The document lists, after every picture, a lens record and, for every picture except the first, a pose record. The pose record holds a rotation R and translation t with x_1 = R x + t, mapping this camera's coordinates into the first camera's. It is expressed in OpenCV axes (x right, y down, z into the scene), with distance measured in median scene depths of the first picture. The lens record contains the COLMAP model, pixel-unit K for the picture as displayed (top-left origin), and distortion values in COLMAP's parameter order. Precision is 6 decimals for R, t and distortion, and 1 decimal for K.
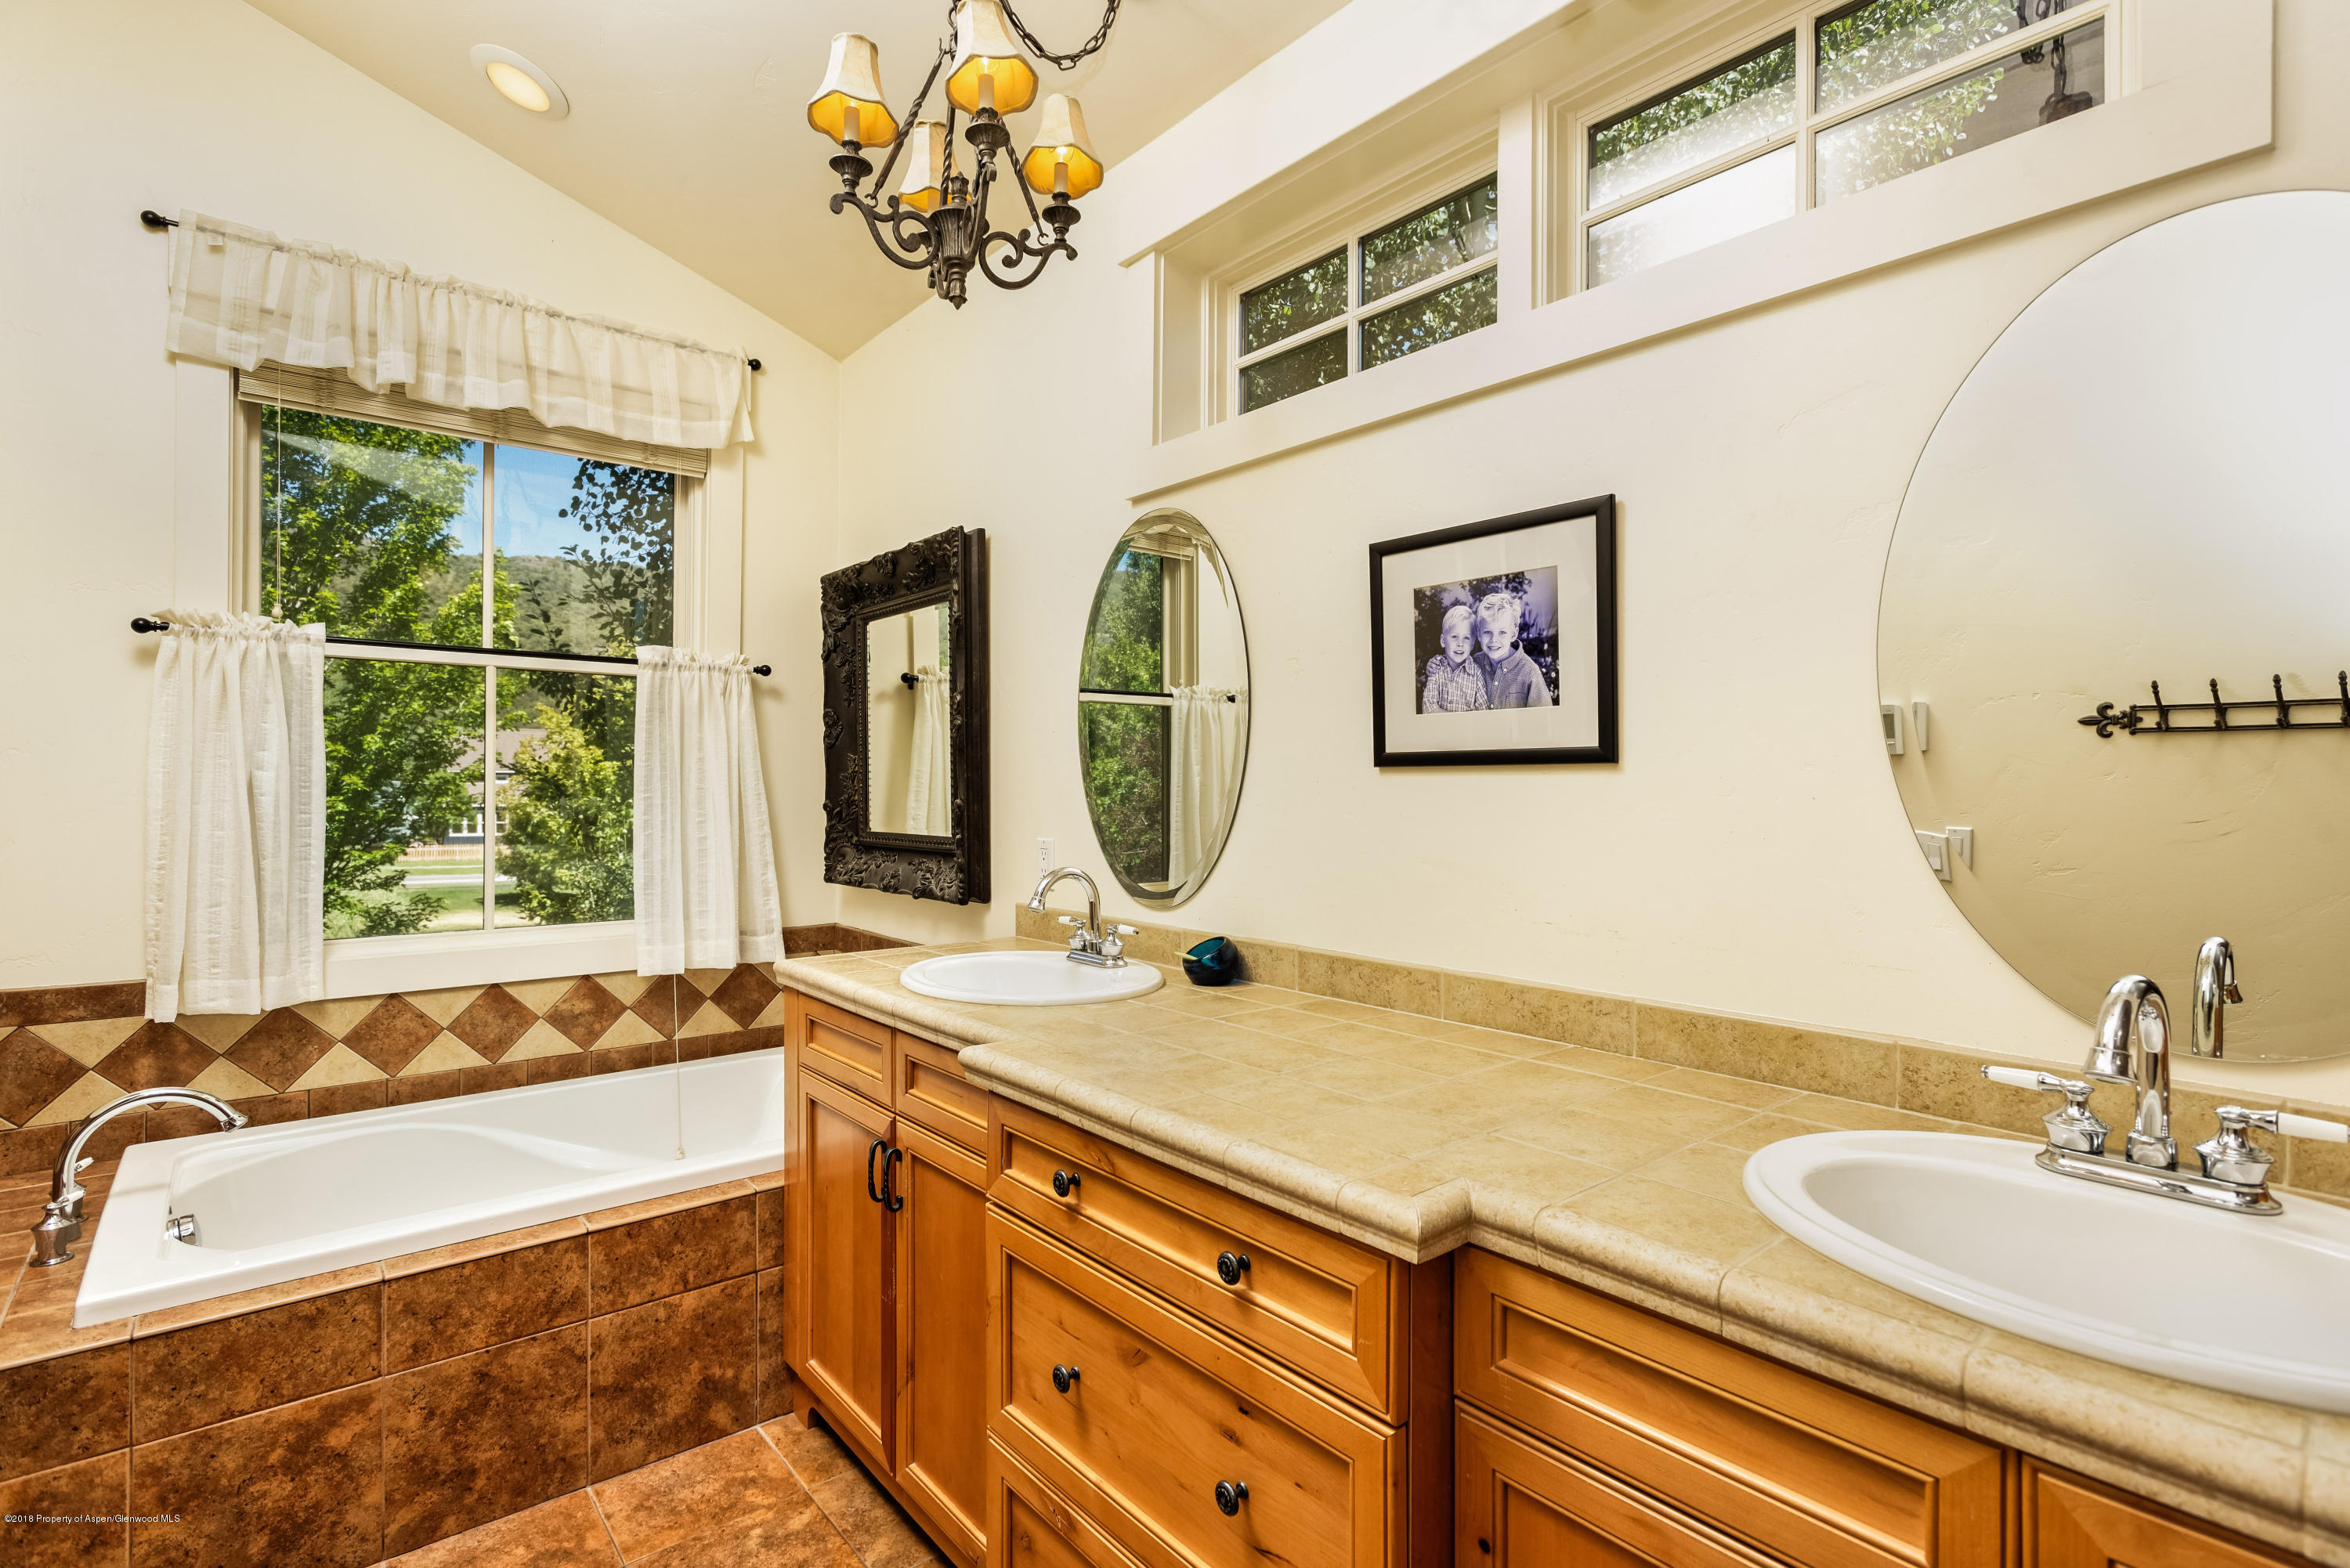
lens RADIAL K [[1122.5, 0, 1173.6], [0, 1122.5, 778.5], [0, 0, 1]] dist [0.001936, 0.000236]
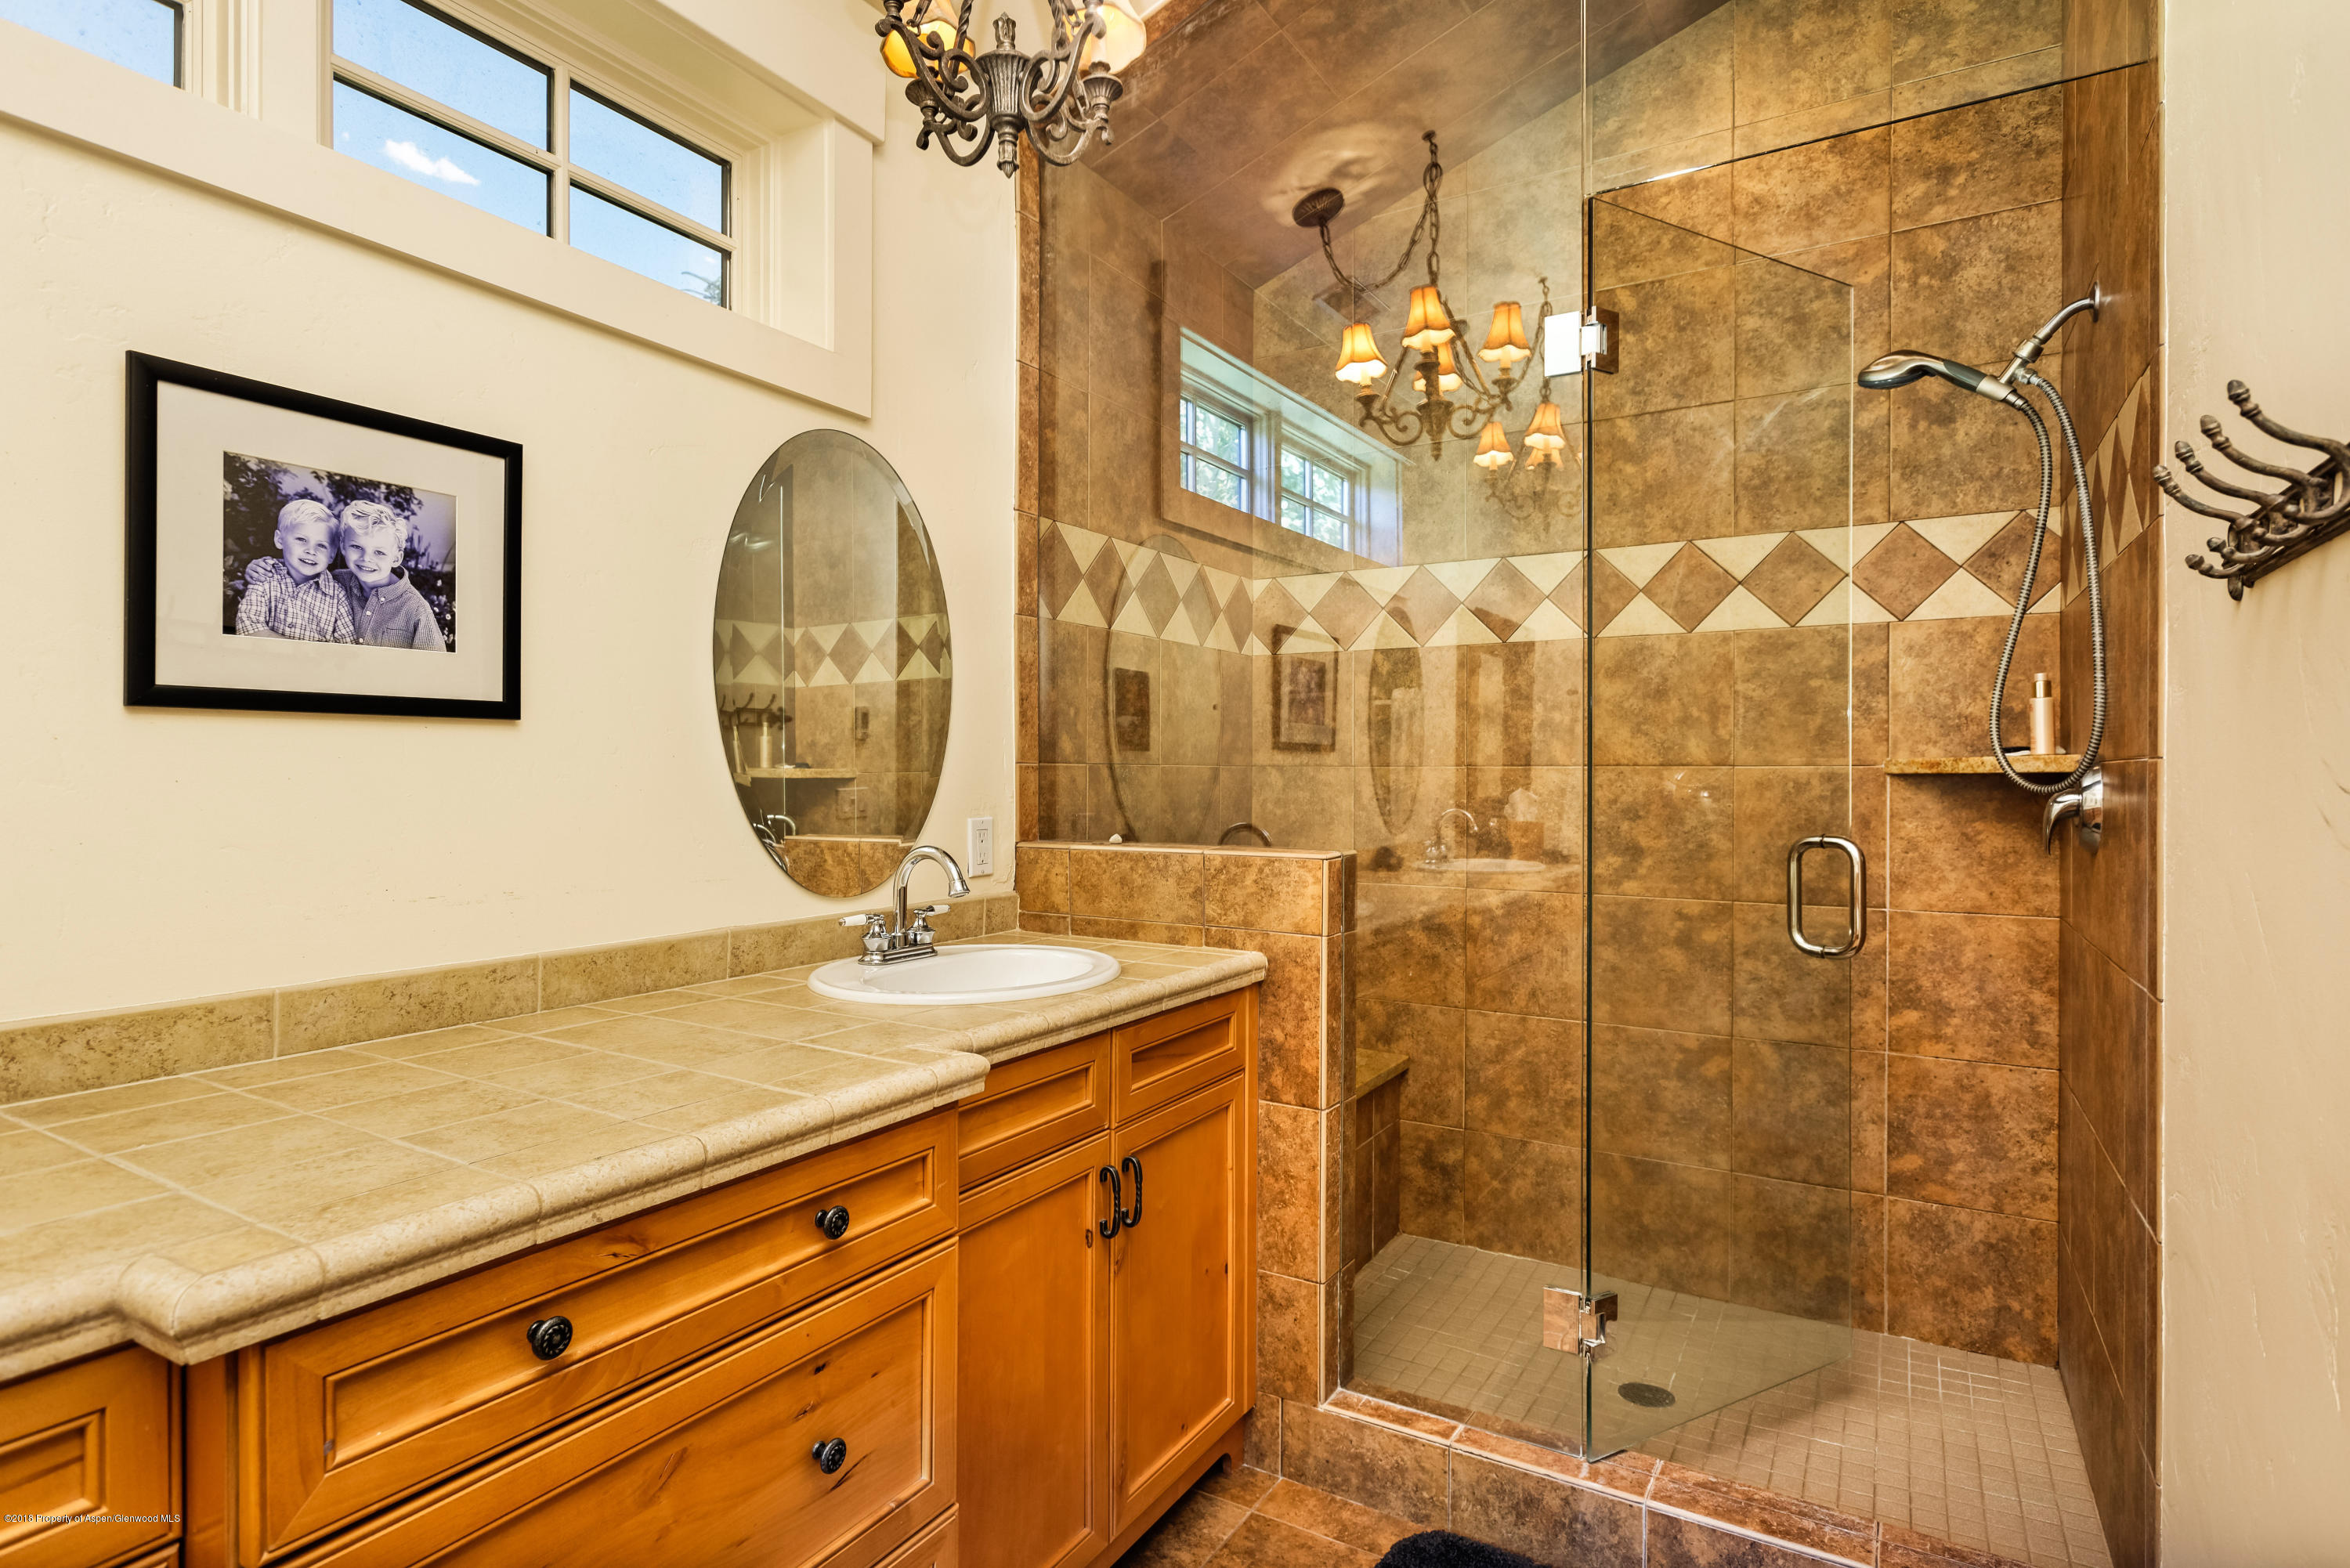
lens RADIAL K [[1201.1, 0, 1174.7], [0, 1201.1, 779.5], [0, 0, 1]] dist [-0.000437, 0.000048]
pose [[-0.324346, -0.008054, 0.945904, -0.735247], [-0.006017, 0.999961, 0.006451, 0.026416], [-0.945919, -0.003599, -0.324382, 0.748272]]
